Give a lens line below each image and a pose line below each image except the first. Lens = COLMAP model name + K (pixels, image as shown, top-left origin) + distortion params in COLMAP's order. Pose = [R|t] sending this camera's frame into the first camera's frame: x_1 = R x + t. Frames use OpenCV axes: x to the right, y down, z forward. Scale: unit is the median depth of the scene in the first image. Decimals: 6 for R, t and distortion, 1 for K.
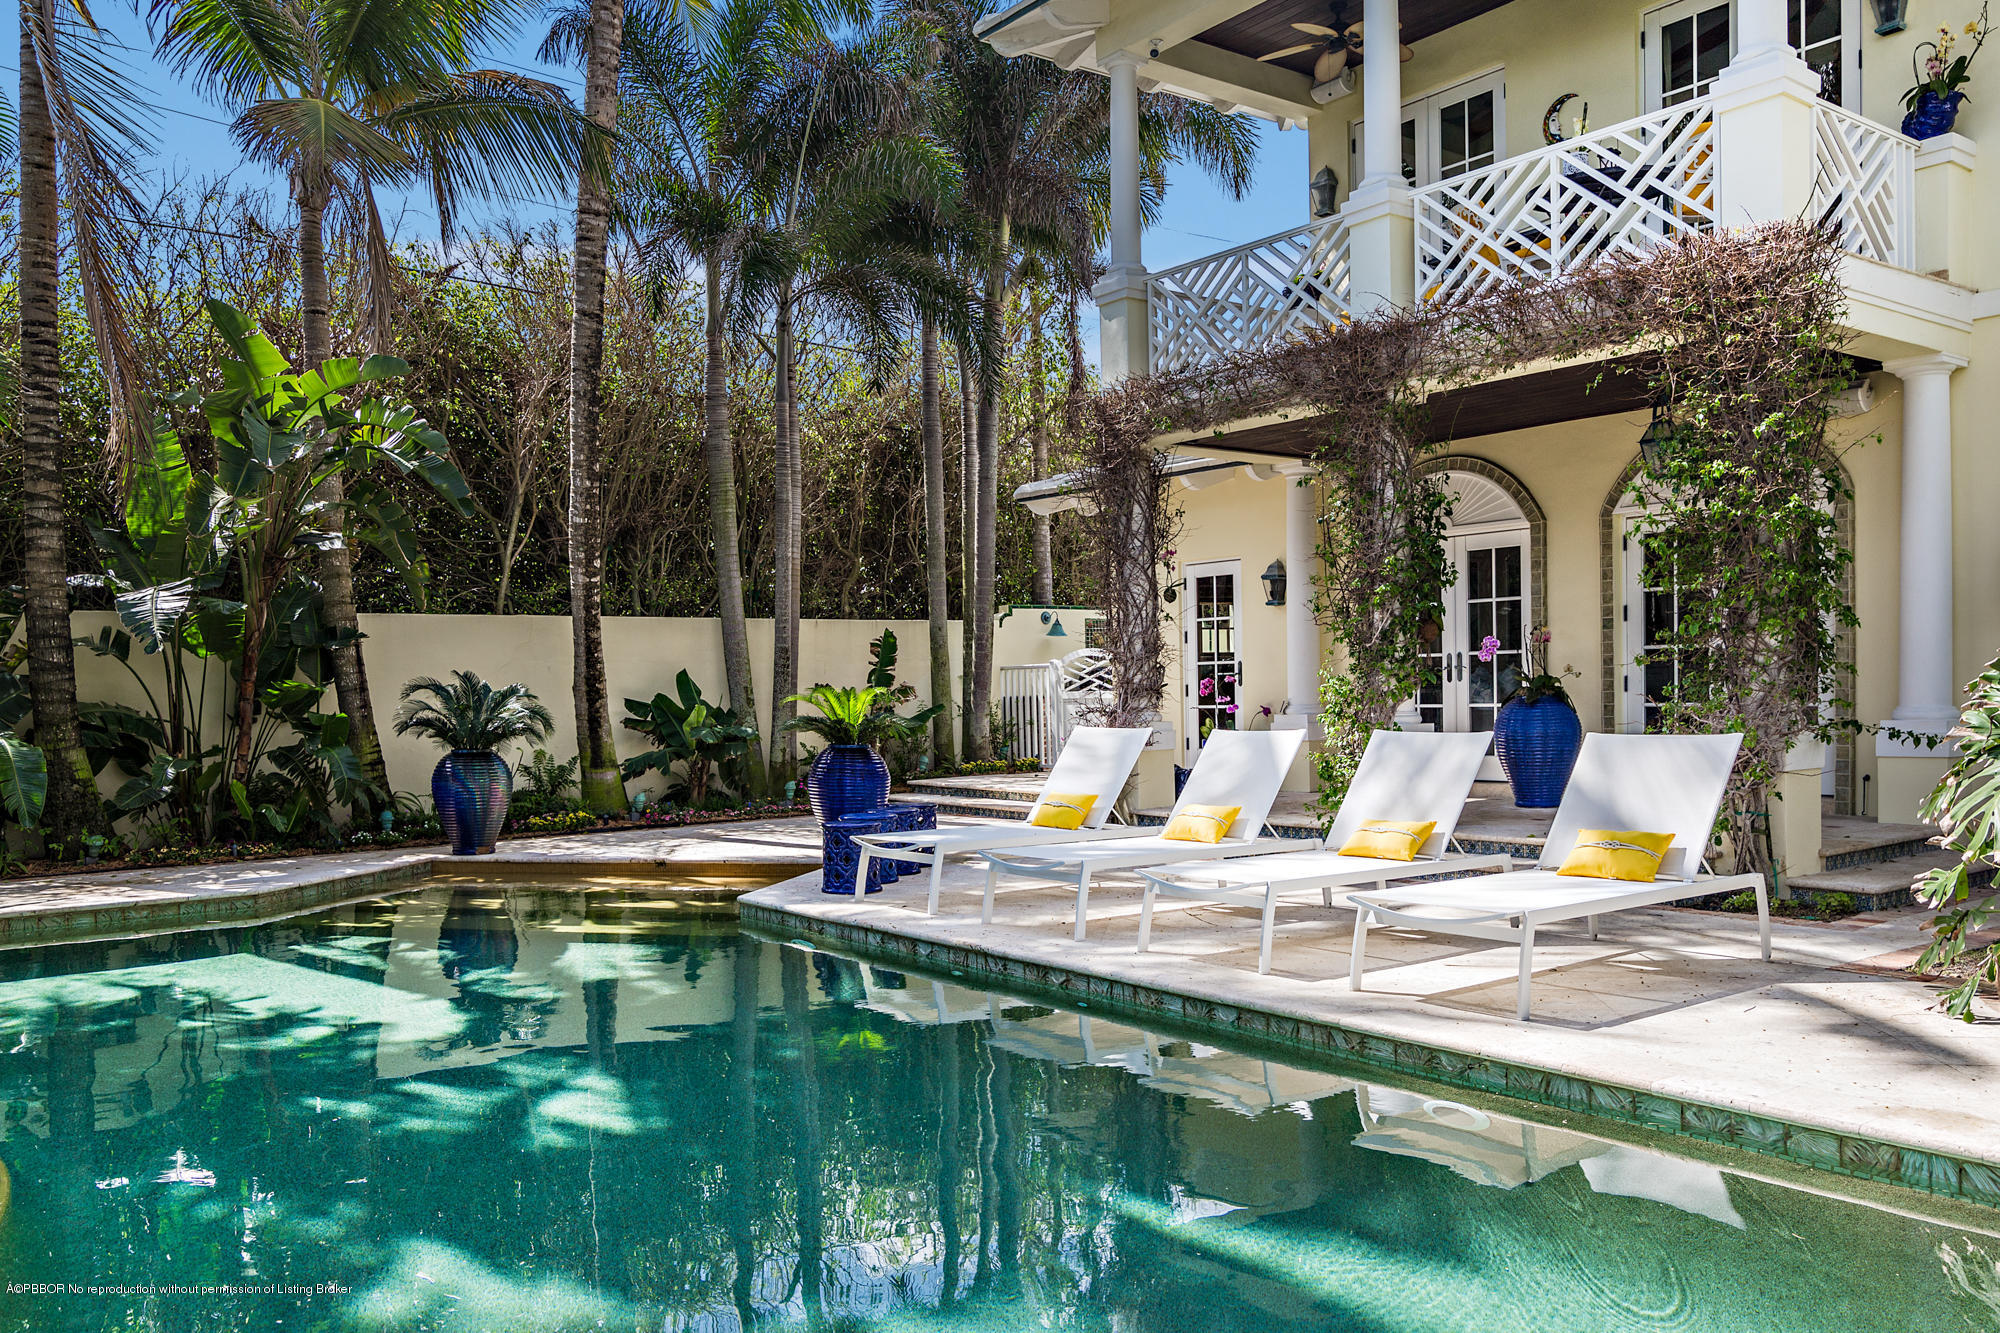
lens RADIAL K [[1569.8, 0, 1001.3], [0, 1569.8, 689.0], [0, 0, 1]] dist [-0.001390, -0.000092]
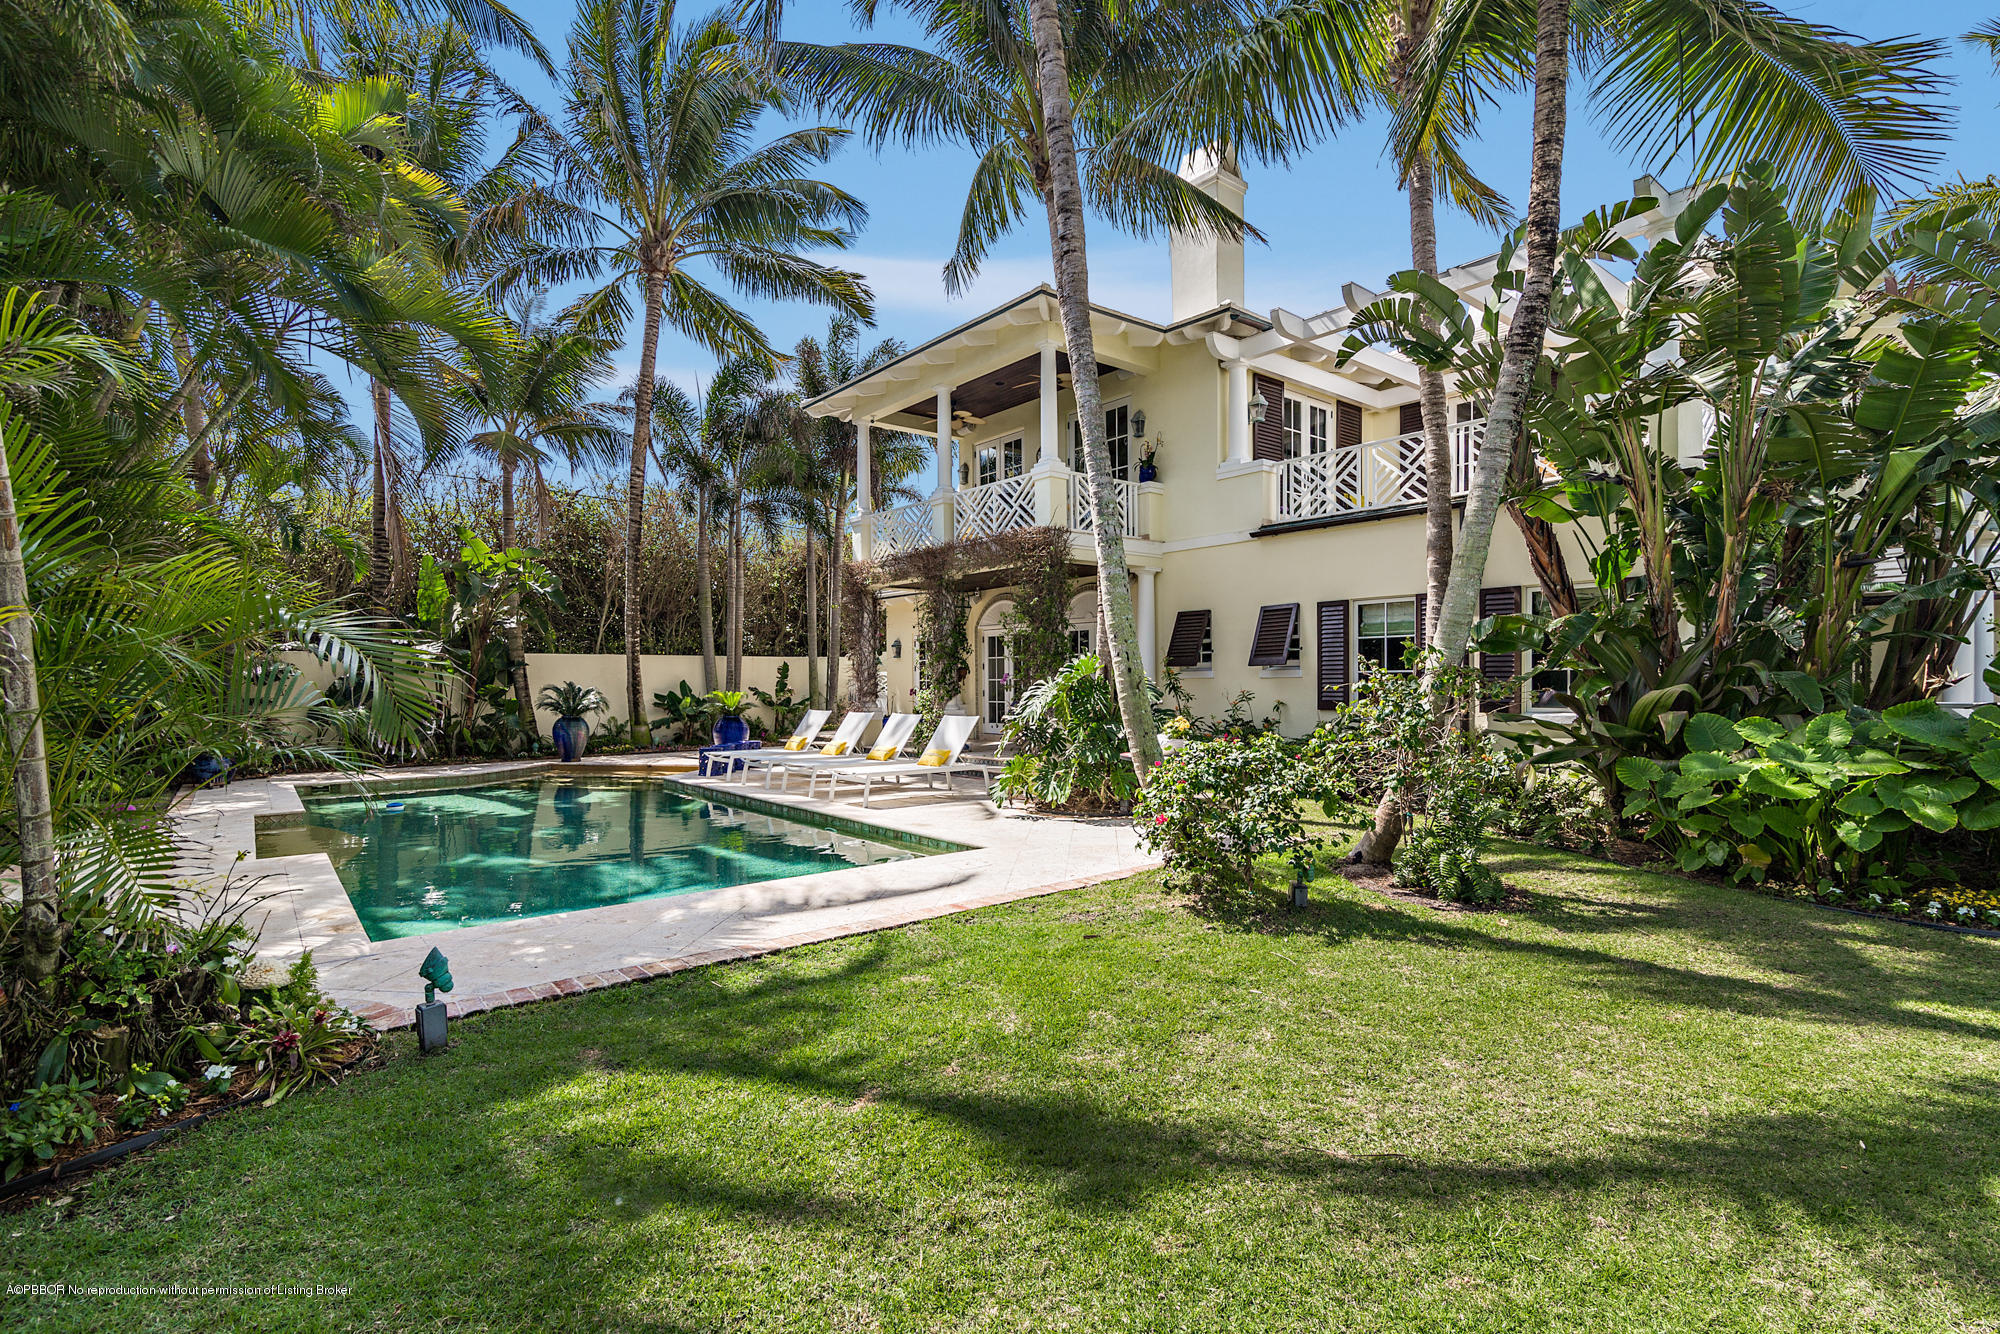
lens RADIAL K [[932.9, 0, 1000.0], [0, 932.9, 667.0], [0, 0, 1]] dist [0.000017, -0.000292]
pose [[0.999306, 0.013086, 0.034866, 0.225795], [-0.012541, 0.999797, -0.015792, -0.018258], [-0.035066, 0.015344, 0.999267, -0.358491]]
